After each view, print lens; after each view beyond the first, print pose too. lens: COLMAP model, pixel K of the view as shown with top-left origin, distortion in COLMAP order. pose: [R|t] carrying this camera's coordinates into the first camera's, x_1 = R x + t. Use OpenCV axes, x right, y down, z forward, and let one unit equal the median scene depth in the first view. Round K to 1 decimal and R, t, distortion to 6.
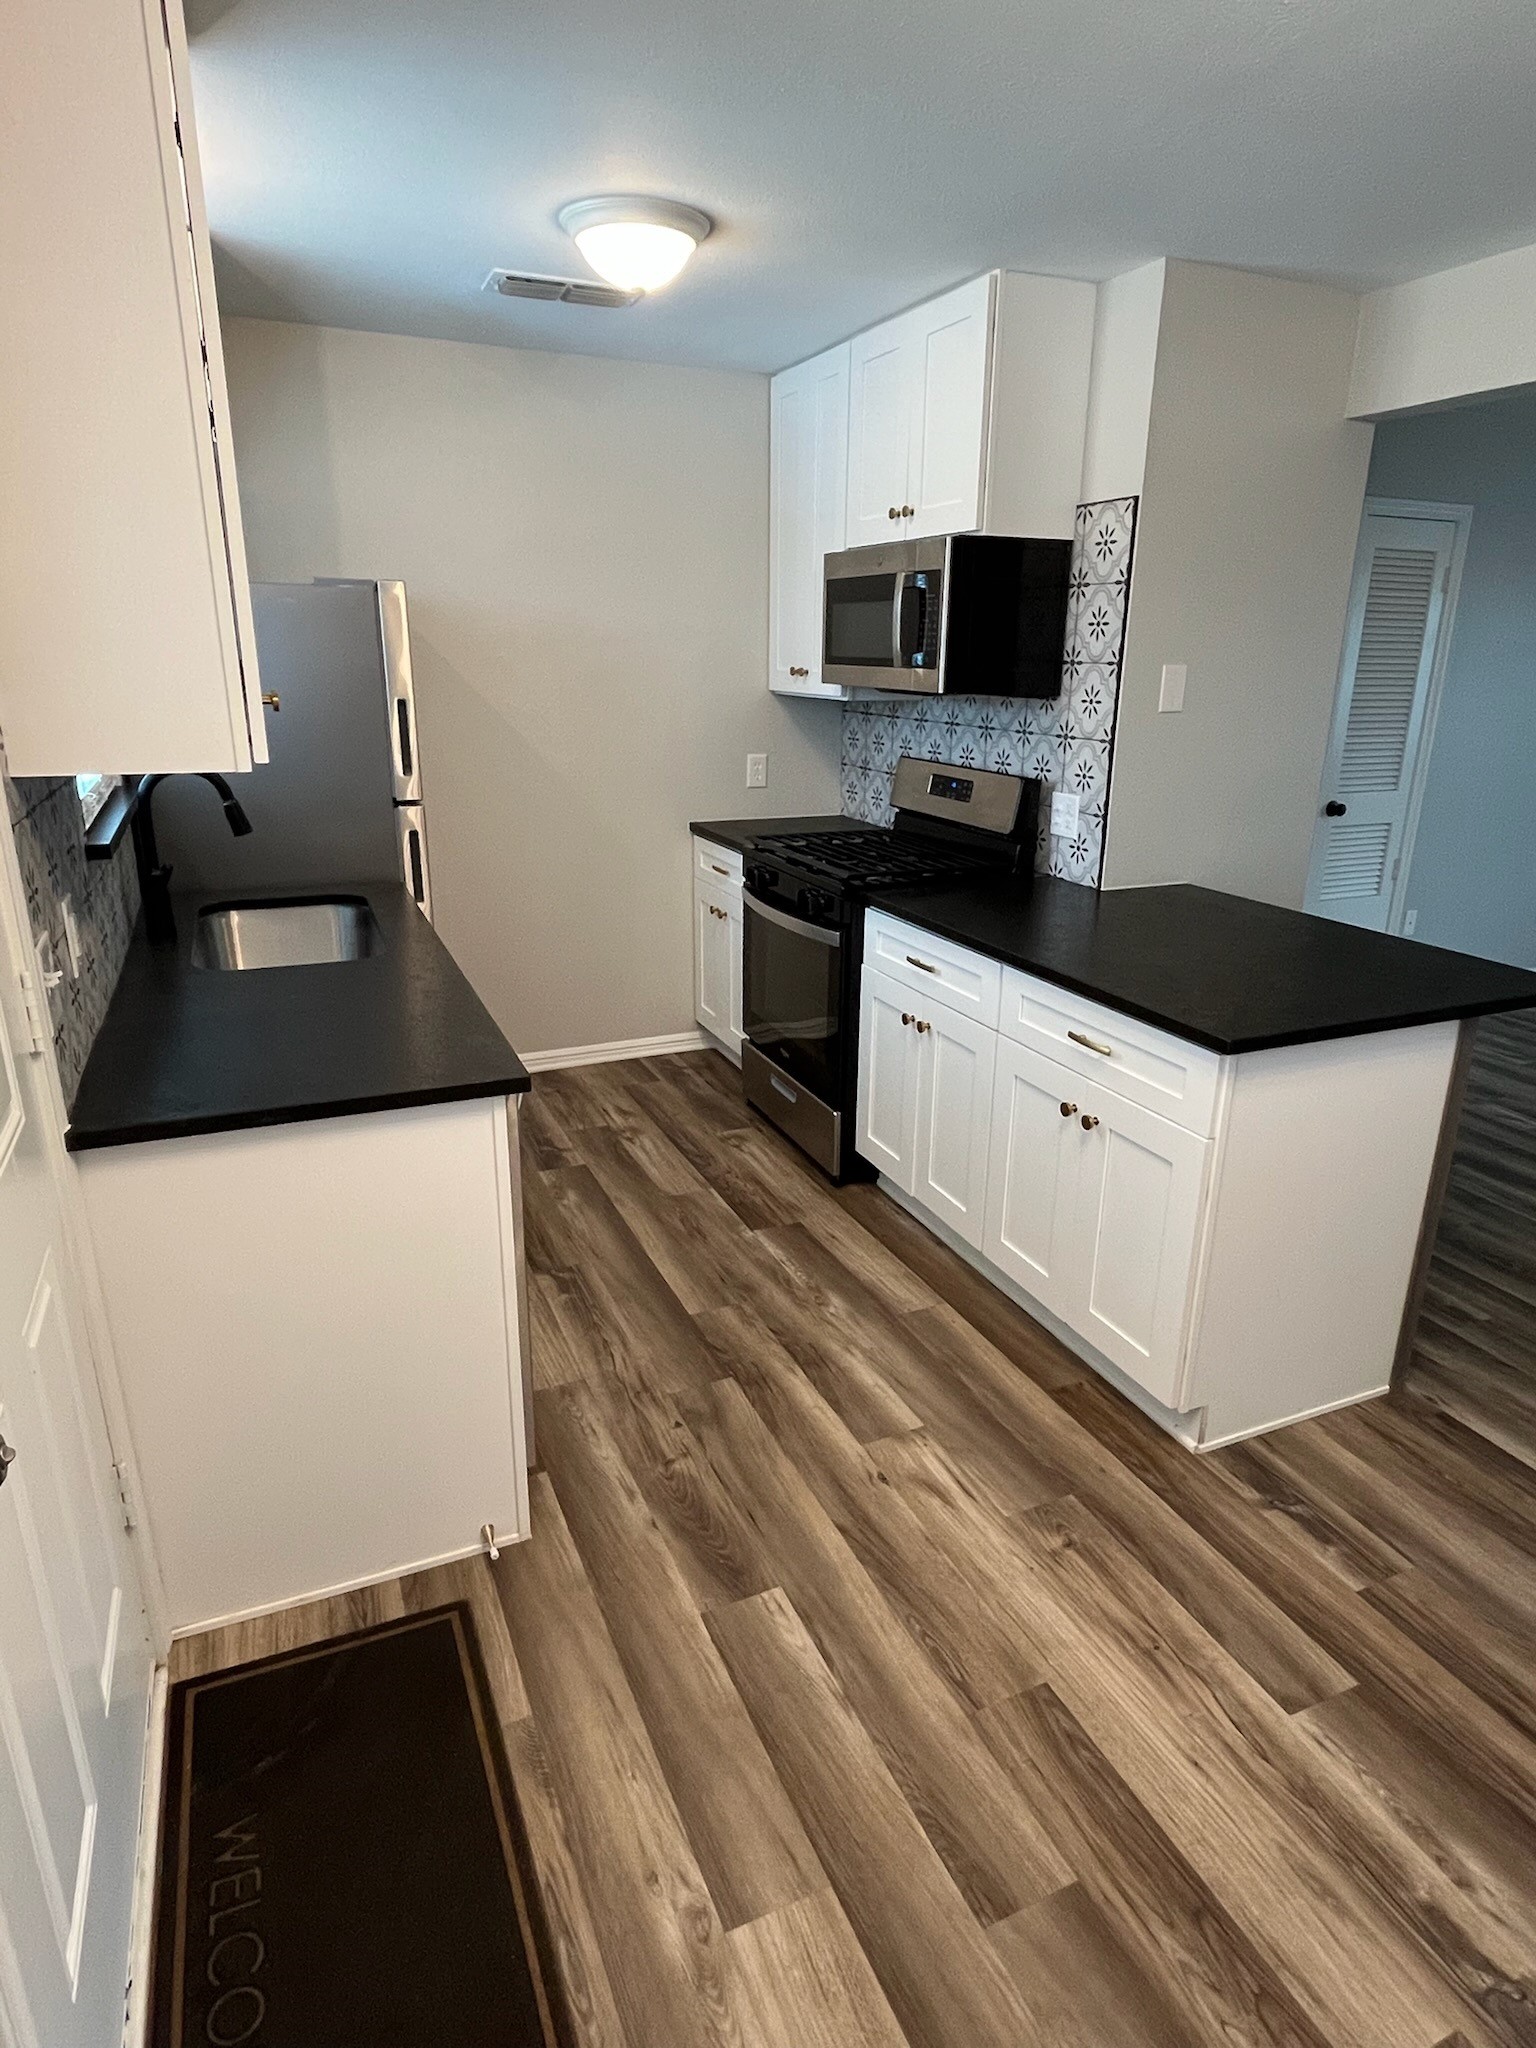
lens RADIAL K [[1179.4, 0, 768.0], [0, 1179.4, 1024.0], [0, 0, 1]] dist [-0.003092, 0.000185]
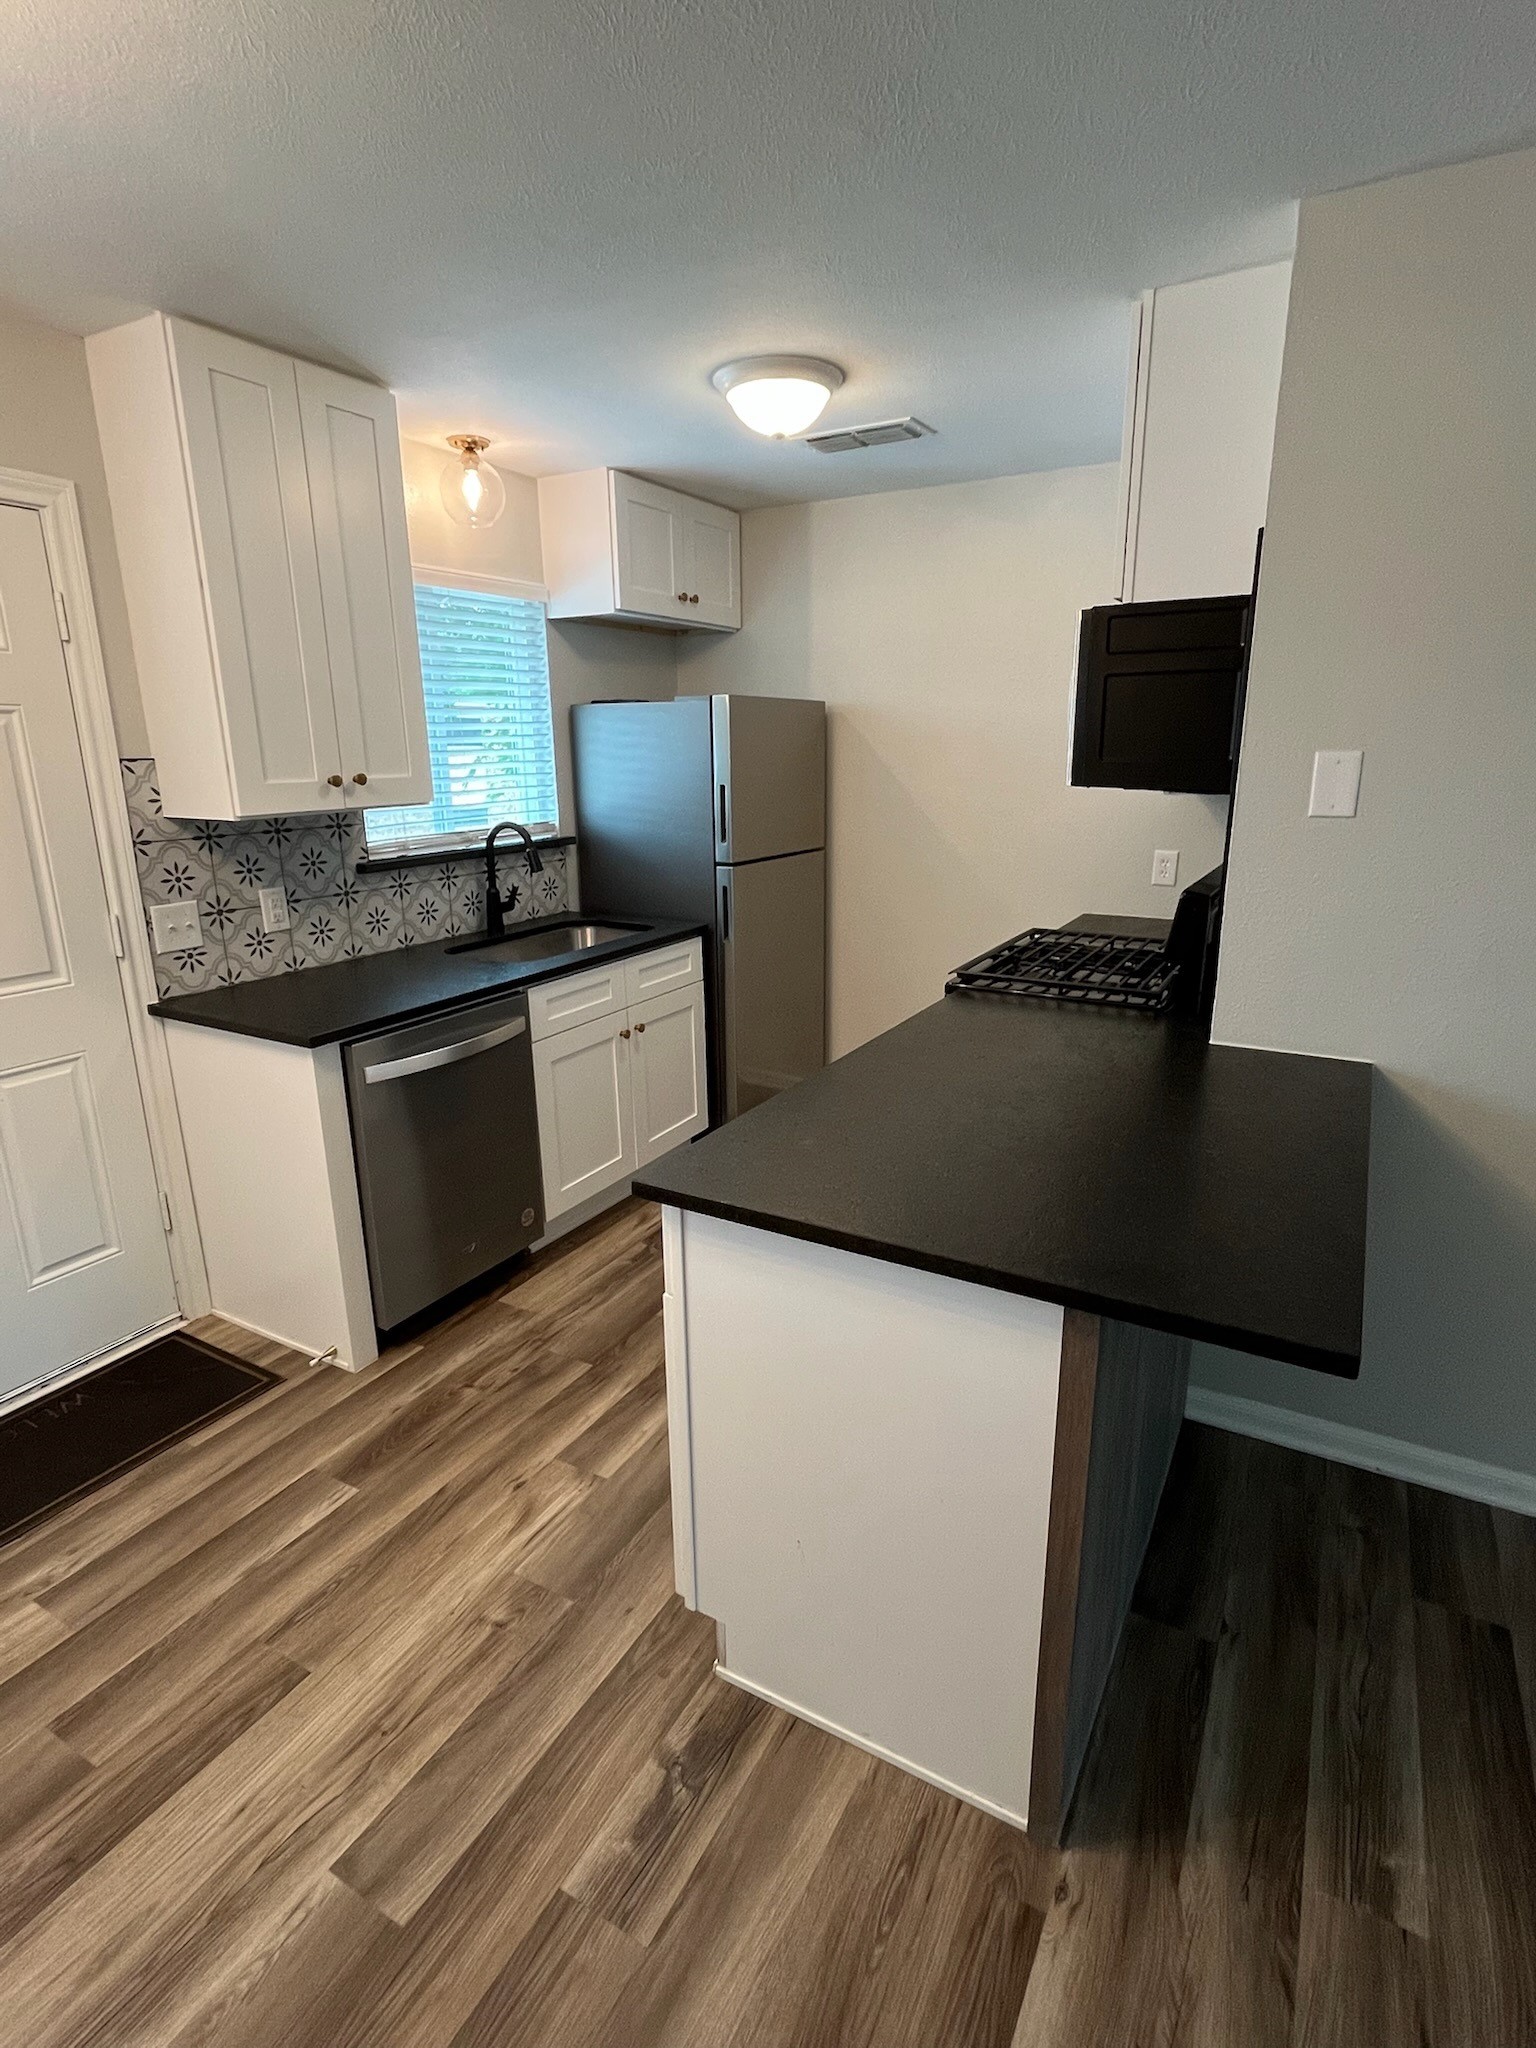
lens RADIAL K [[1015.3, 0, 768.0], [0, 1015.3, 1024.0], [0, 0, 1]] dist [-0.001519, -0.001310]
pose [[0.602217, 0.195478, -0.774030, 1.067602], [-0.229402, 0.971040, 0.066751, -0.180275], [0.764663, 0.137365, 0.629620, 0.628668]]
